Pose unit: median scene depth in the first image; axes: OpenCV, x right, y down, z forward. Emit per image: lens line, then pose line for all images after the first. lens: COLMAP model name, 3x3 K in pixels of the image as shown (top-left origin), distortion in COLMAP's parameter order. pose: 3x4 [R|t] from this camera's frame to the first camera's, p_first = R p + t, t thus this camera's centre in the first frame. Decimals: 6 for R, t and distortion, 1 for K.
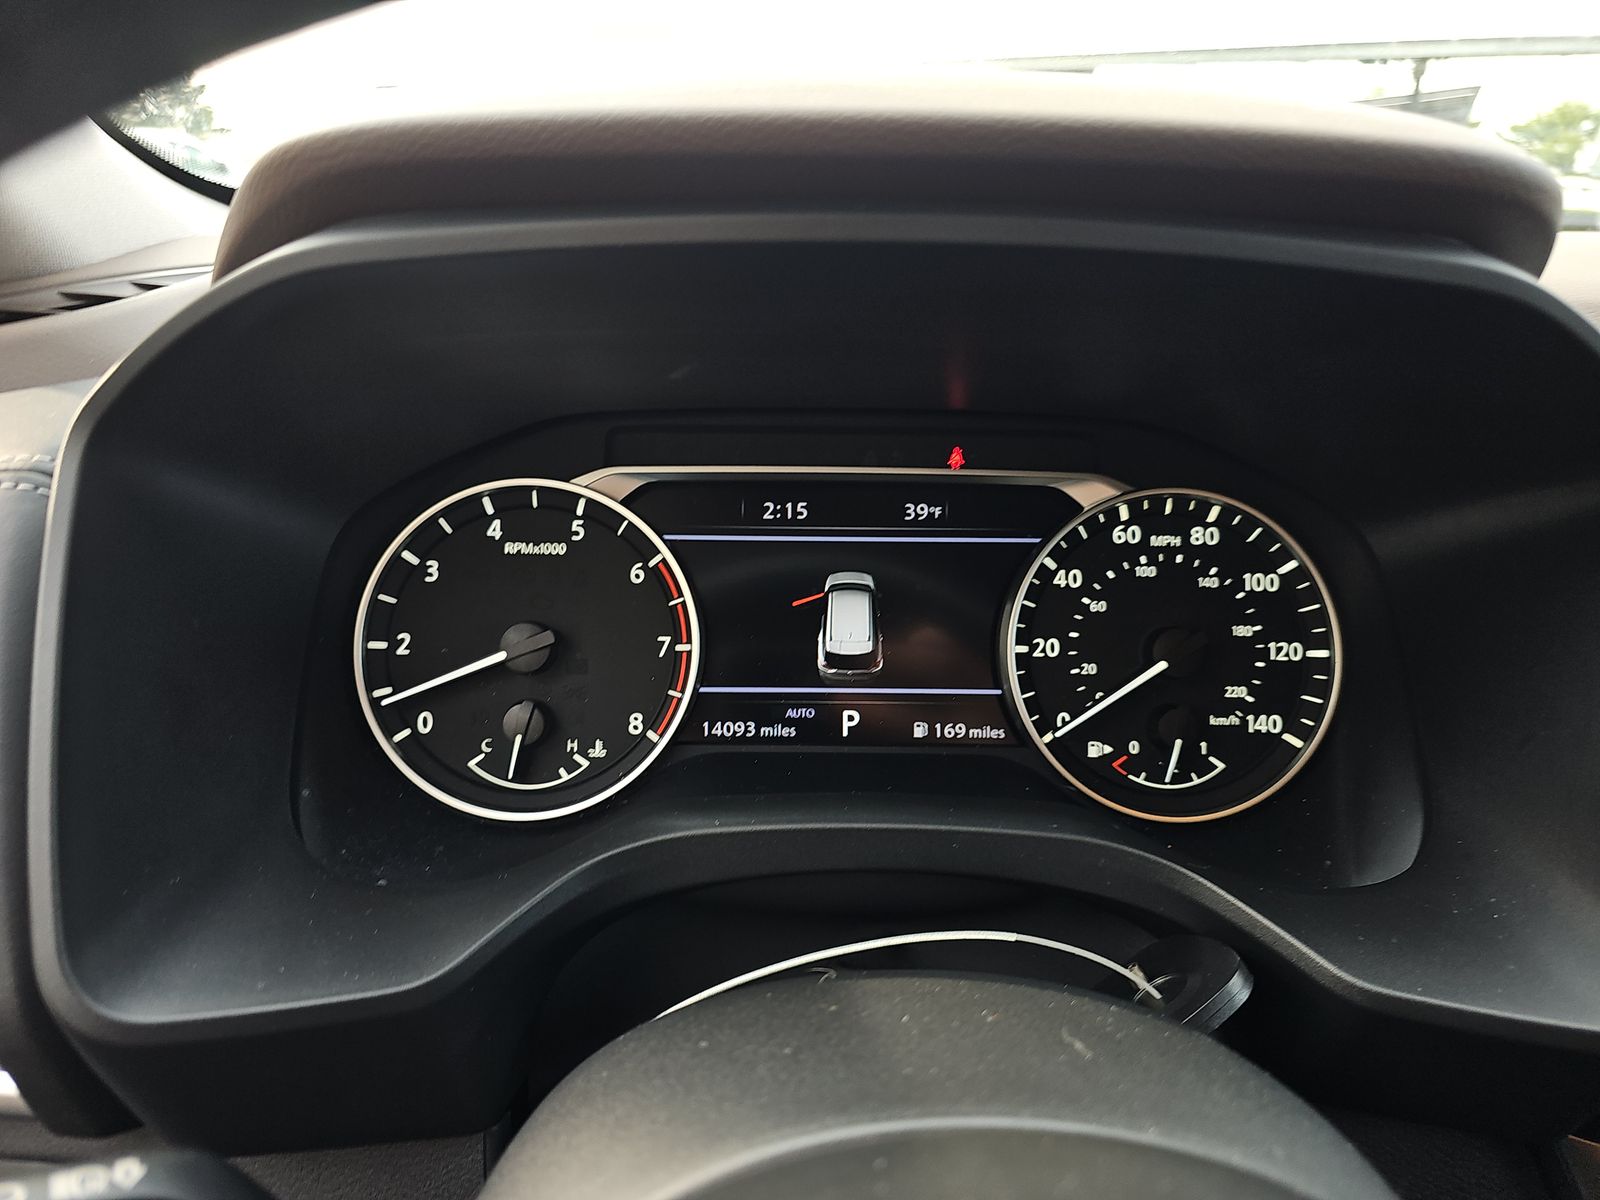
lens RADIAL K [[1089.7, 0, 800.0], [0, 1089.7, 600.0], [0, 0, 1]] dist [-0.001270, -0.001624]
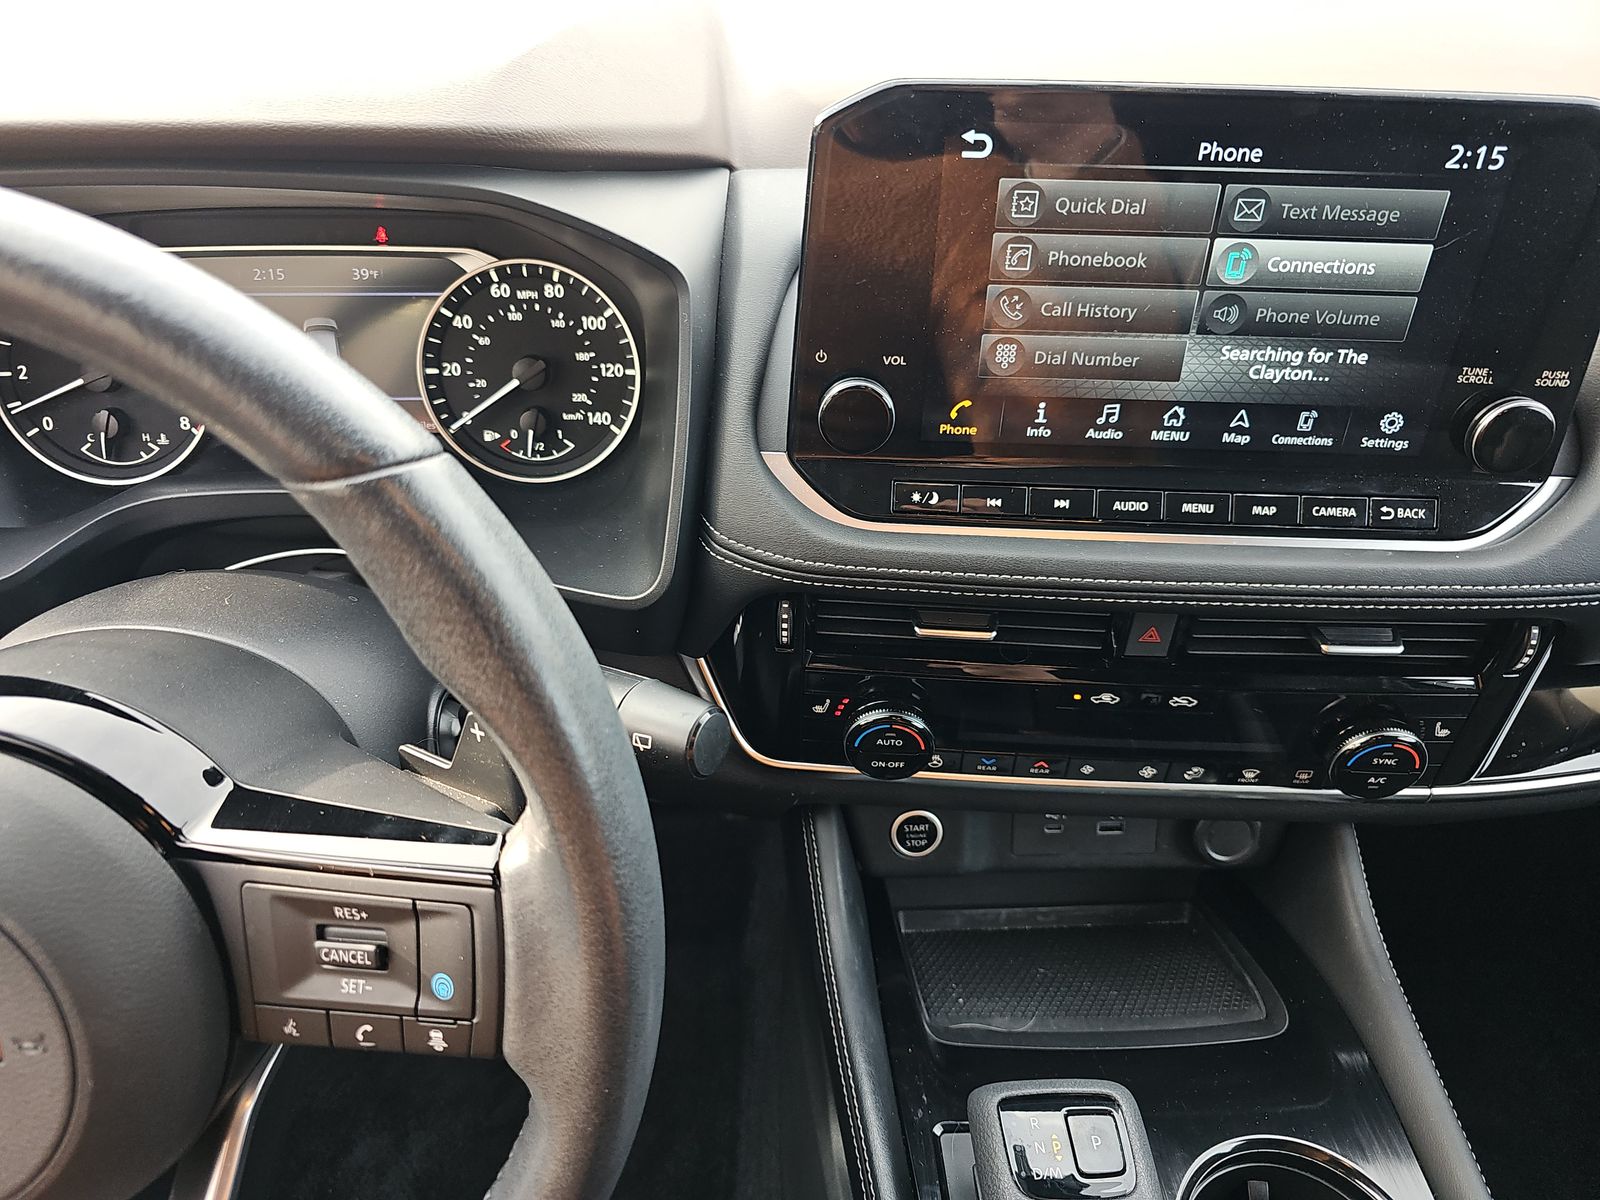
lens RADIAL K [[1054.7, 0, 800.0], [0, 1054.7, 600.0], [0, 0, 1]] dist [-0.001355, 0.000756]
pose [[0.999966, -0.008277, -0.000436, 0.710297], [0.007922, 0.938950, 0.343963, -0.156194], [-0.002438, -0.343955, 0.938983, -0.491813]]
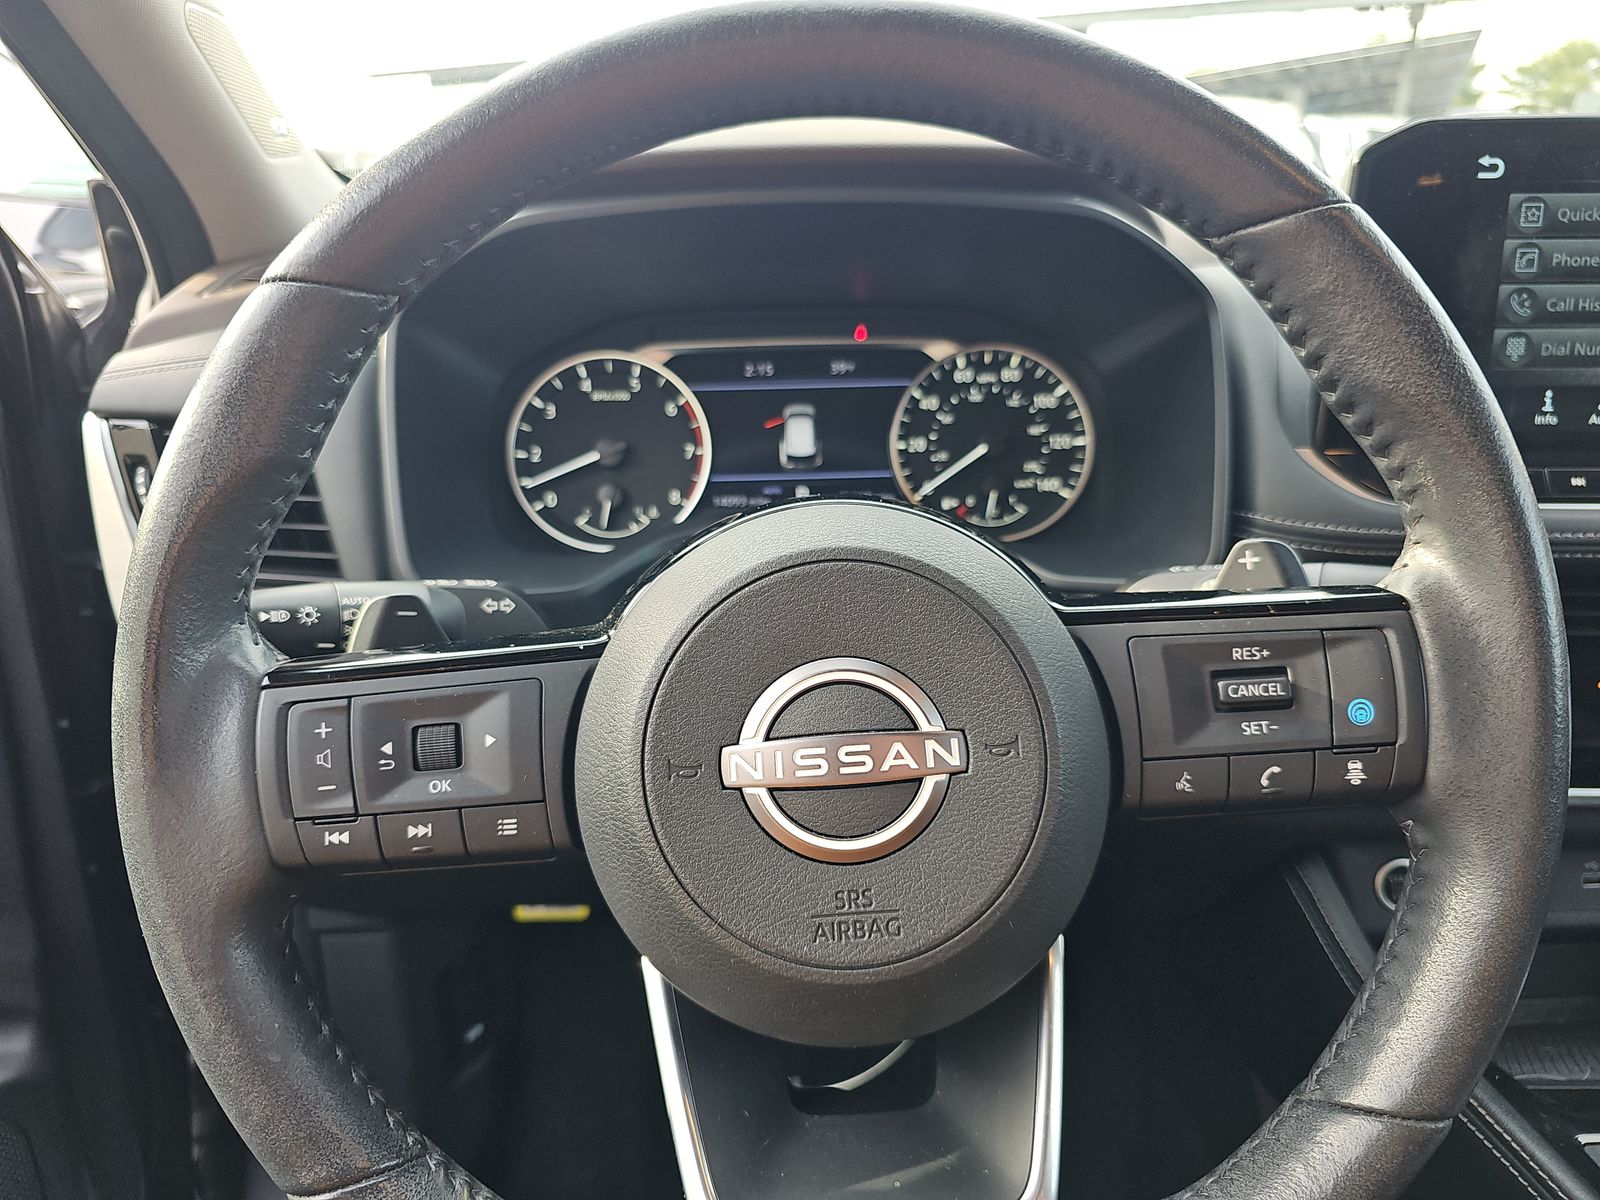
lens RADIAL K [[1089.7, 0, 800.0], [0, 1089.7, 600.0], [0, 0, 1]] dist [-0.001270, -0.001624]
pose [[0.999235, -0.036015, -0.015242, 0.063541], [0.036337, 0.999111, 0.021395, 0.240282], [0.014458, -0.021932, 0.999655, -0.682359]]
